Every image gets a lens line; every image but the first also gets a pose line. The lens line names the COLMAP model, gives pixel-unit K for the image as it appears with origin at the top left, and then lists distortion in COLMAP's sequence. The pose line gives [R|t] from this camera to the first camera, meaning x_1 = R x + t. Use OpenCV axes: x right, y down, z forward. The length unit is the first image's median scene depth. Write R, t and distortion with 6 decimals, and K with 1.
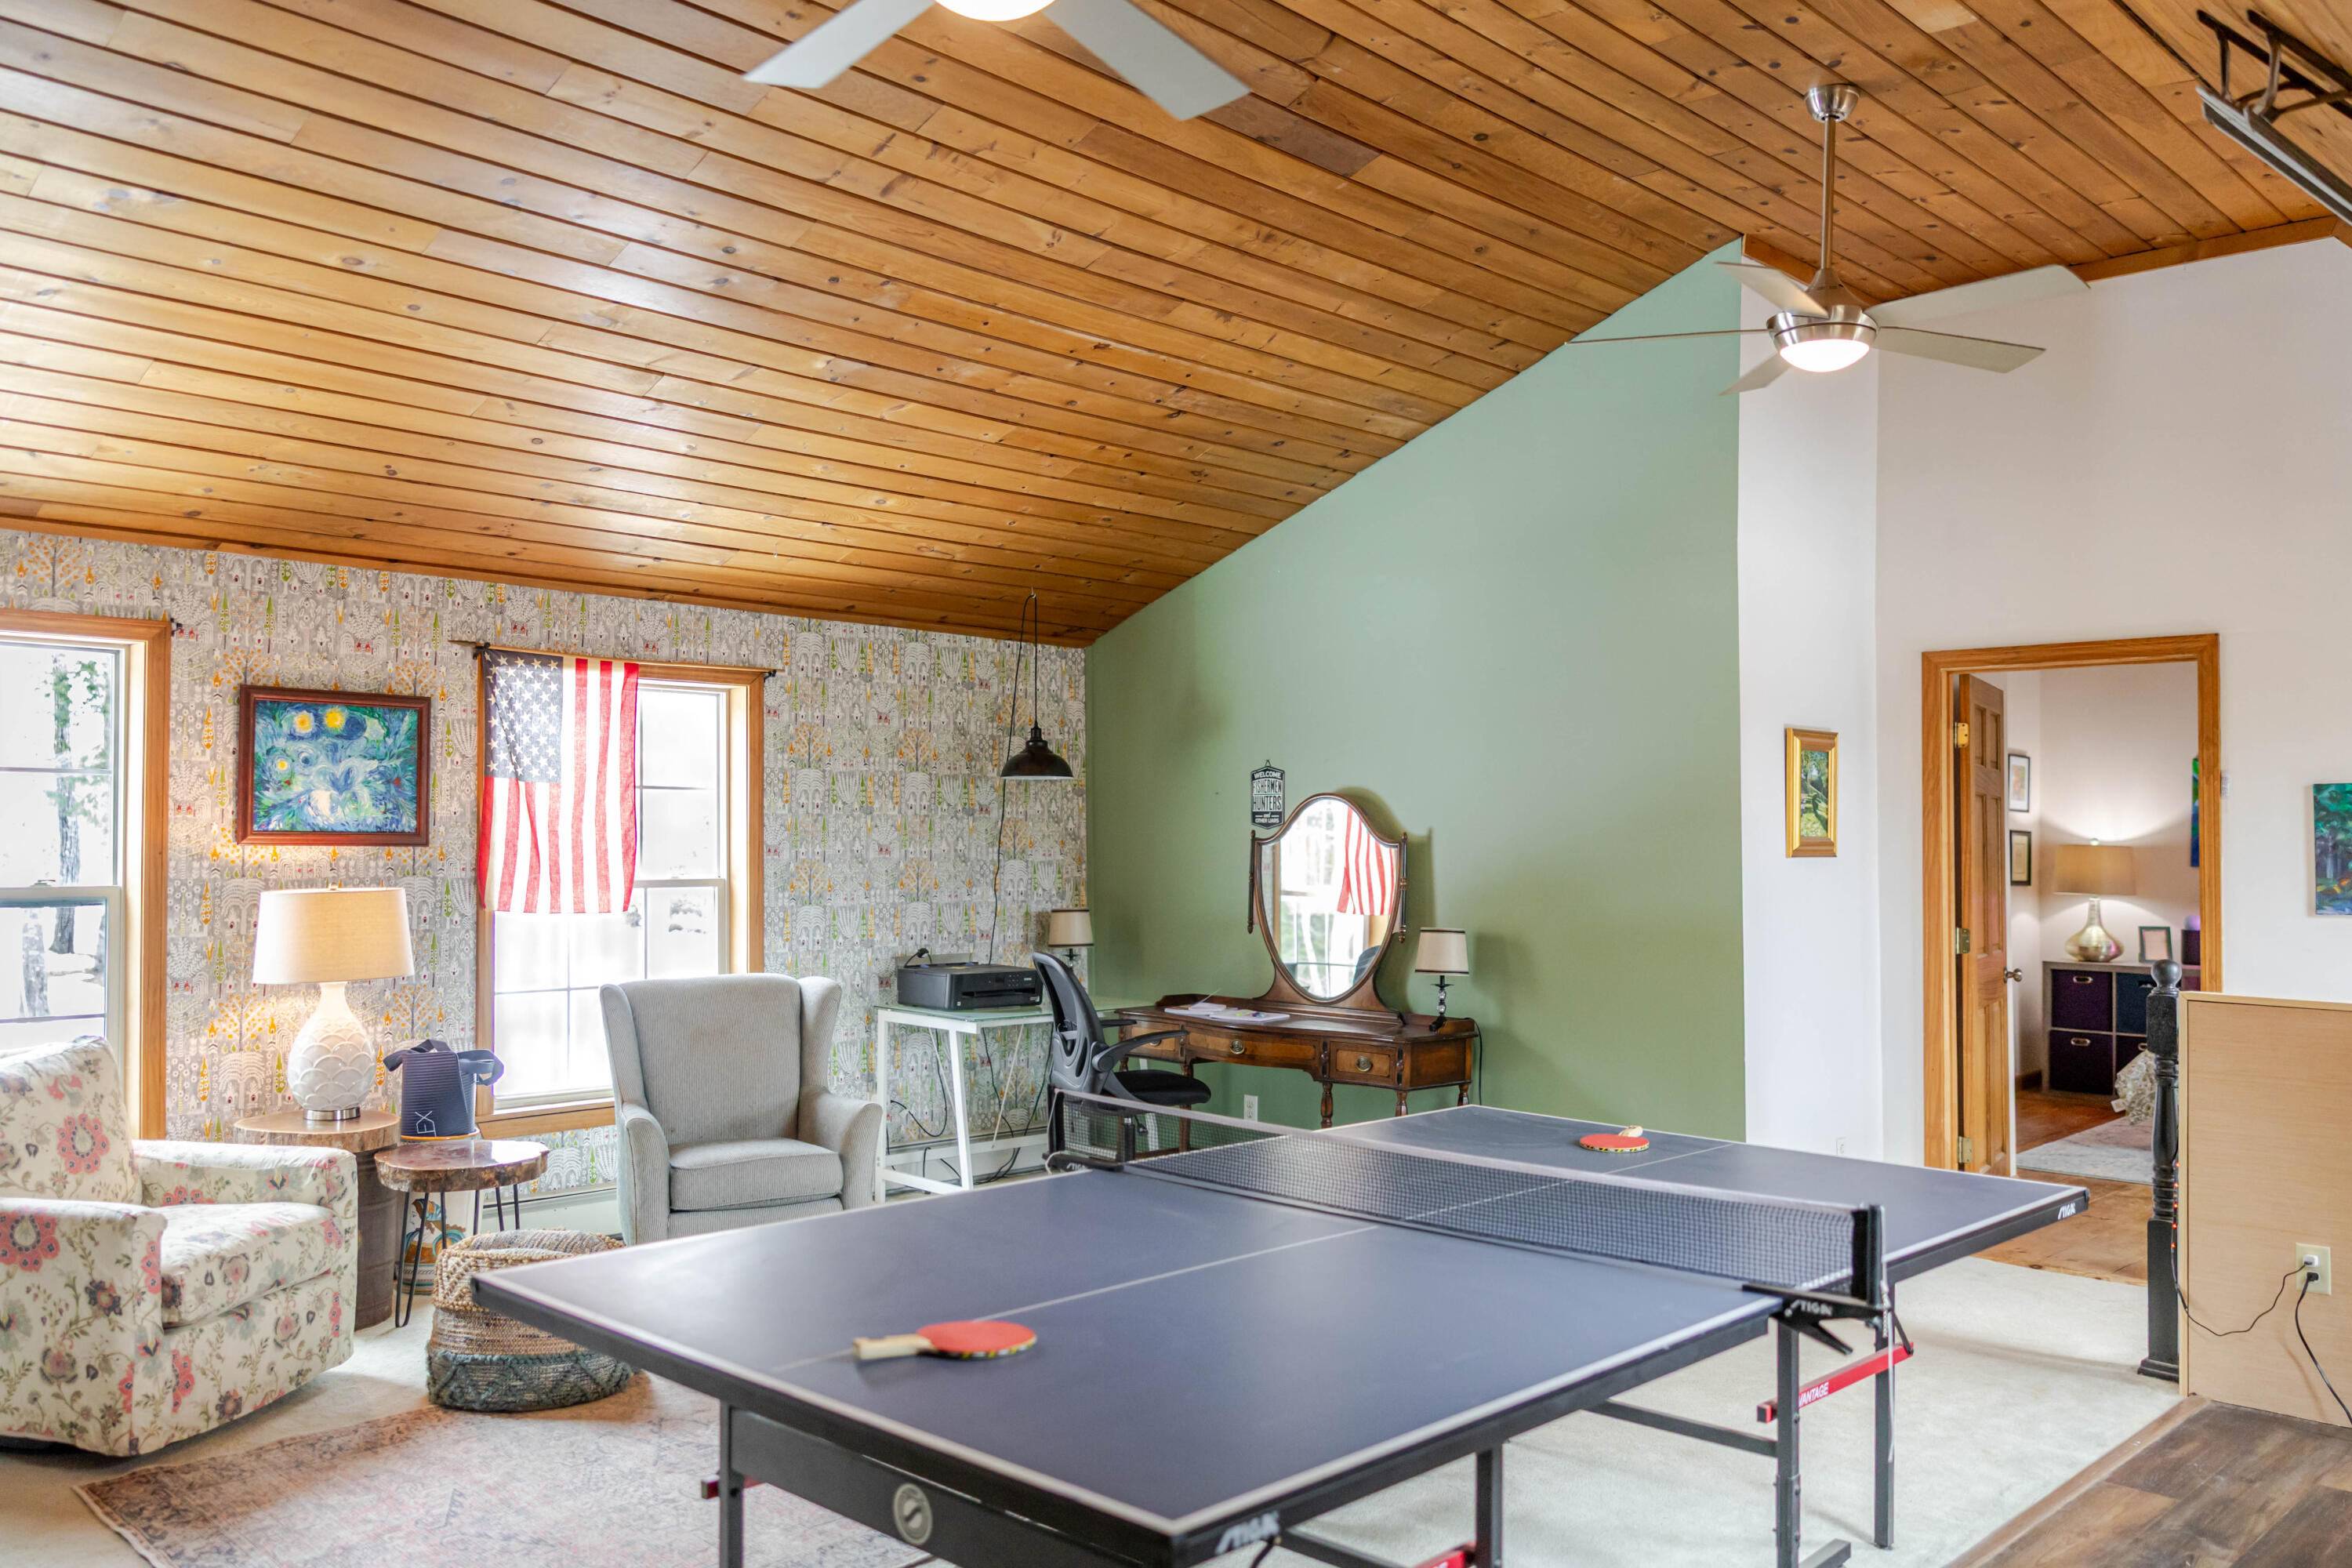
lens RADIAL K [[1872.0, 0, 1134.7], [0, 1872.0, 786.5], [0, 0, 1]] dist [0.003992, 0.001795]
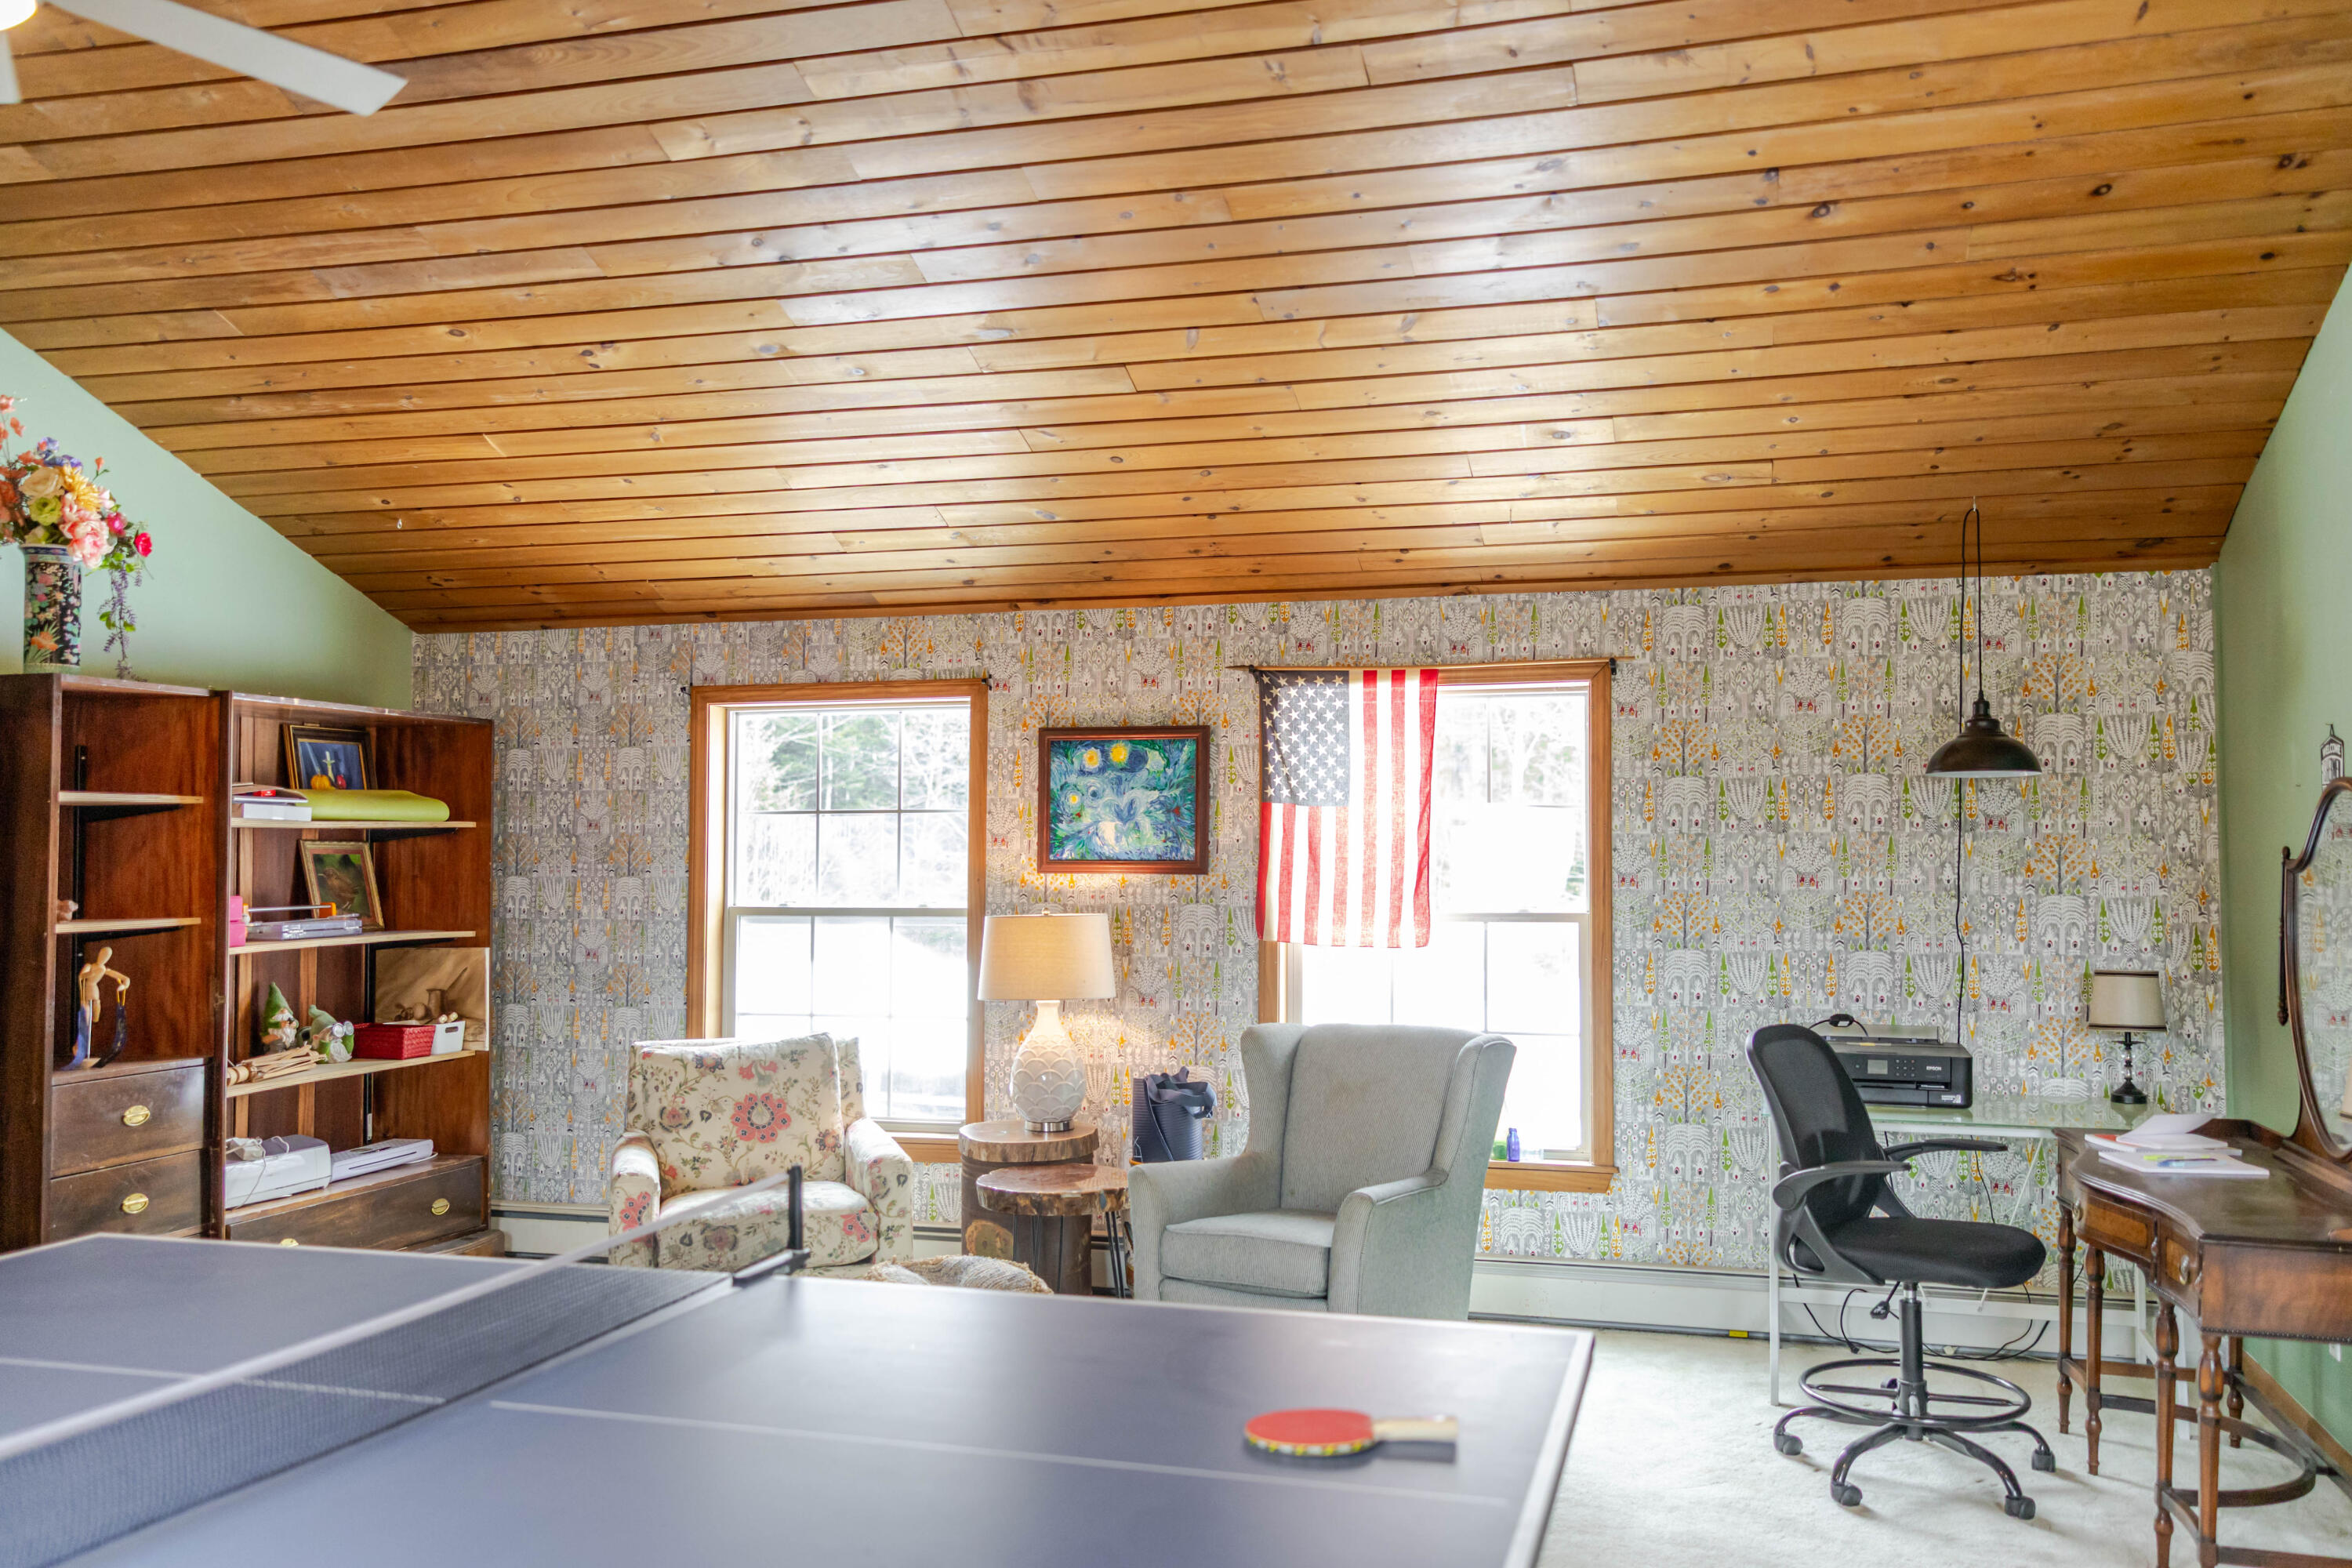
lens RADIAL K [[1872.0, 0, 1176.1], [0, 1872.0, 797.9], [0, 0, 1]] dist [0.003992, 0.001795]
pose [[0.471548, -0.036110, -0.881101, 0.494515], [0.026932, 0.999285, -0.026540, 0.017156], [0.881429, -0.011215, 0.472183, 0.508336]]
